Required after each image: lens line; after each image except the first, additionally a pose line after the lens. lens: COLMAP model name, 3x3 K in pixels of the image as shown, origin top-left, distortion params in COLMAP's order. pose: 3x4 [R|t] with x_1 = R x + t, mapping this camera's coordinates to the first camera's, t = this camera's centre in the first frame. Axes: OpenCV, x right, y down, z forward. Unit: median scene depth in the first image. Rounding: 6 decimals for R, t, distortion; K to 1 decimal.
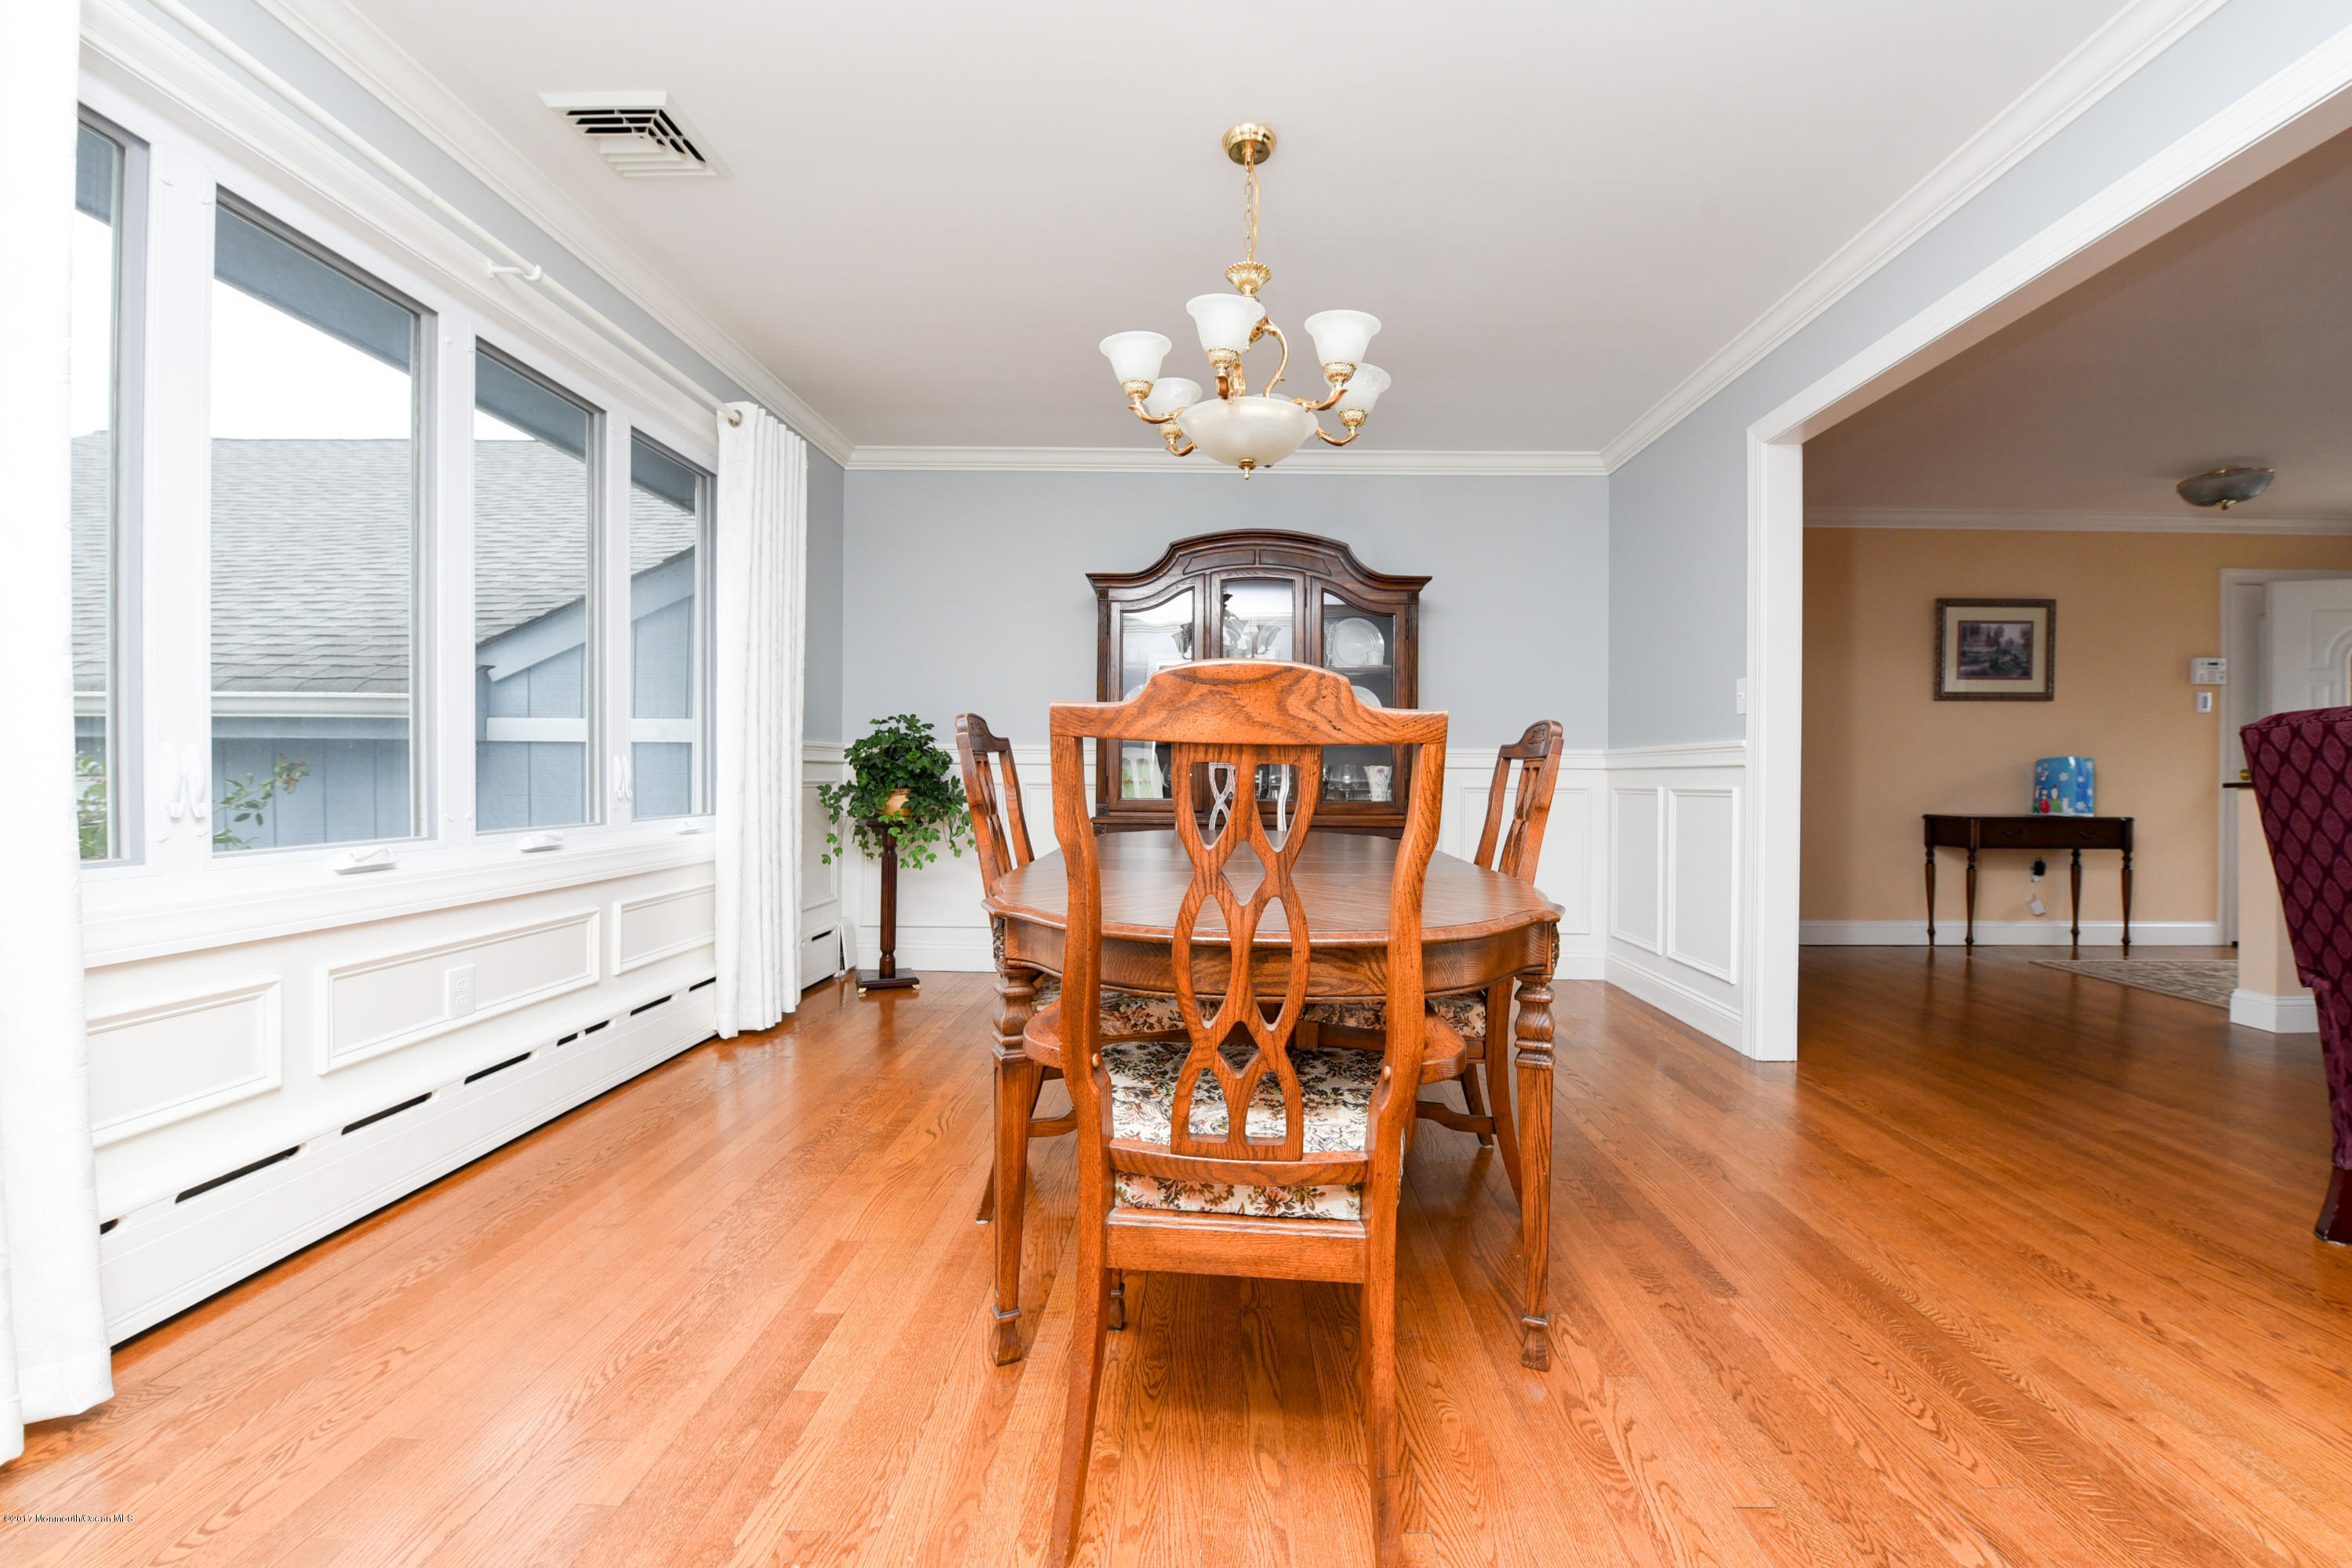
lens RADIAL K [[957.4, 0, 1176.0], [0, 957.4, 784.0], [0, 0, 1]] dist [-0.025347, -0.000404]
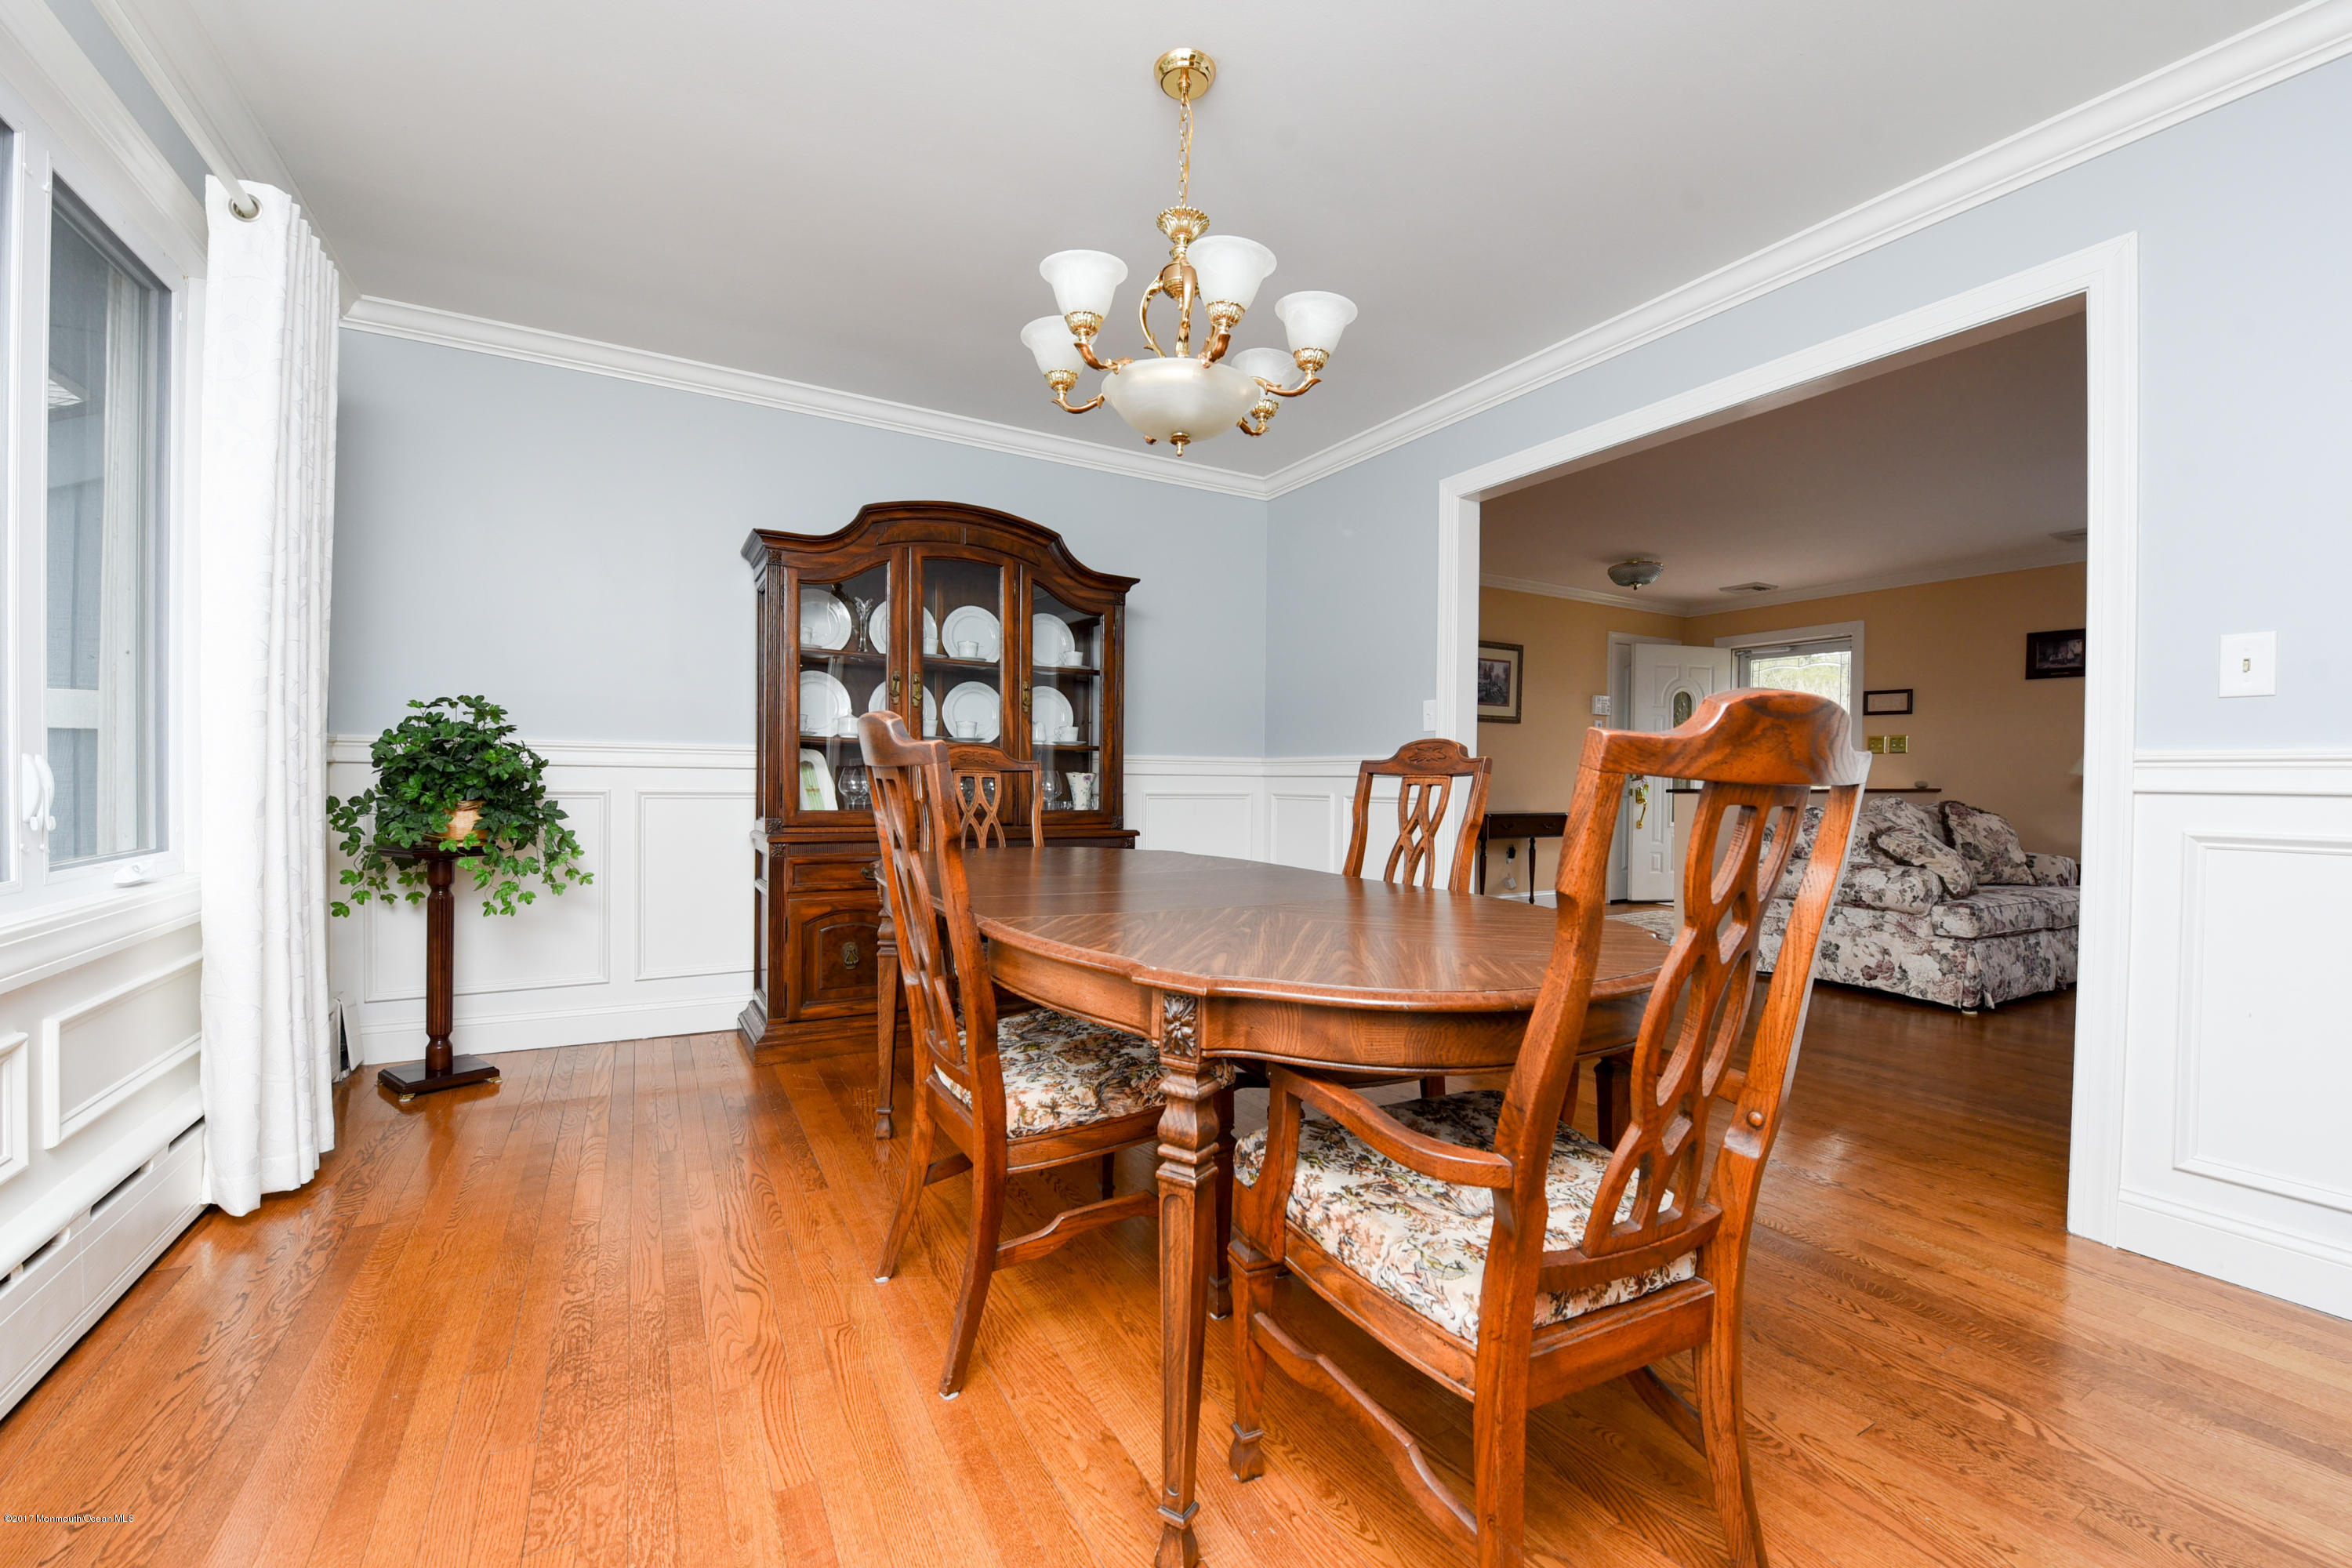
lens RADIAL K [[972.8, 0, 1177.6], [0, 972.8, 791.7], [0, 0, 1]] dist [-0.024407, -0.000982]
pose [[0.853308, -0.004823, 0.521385, -0.215715], [-0.001082, 0.999939, 0.011020, -0.011028], [-0.521406, -0.009967, 0.853250, 0.129536]]
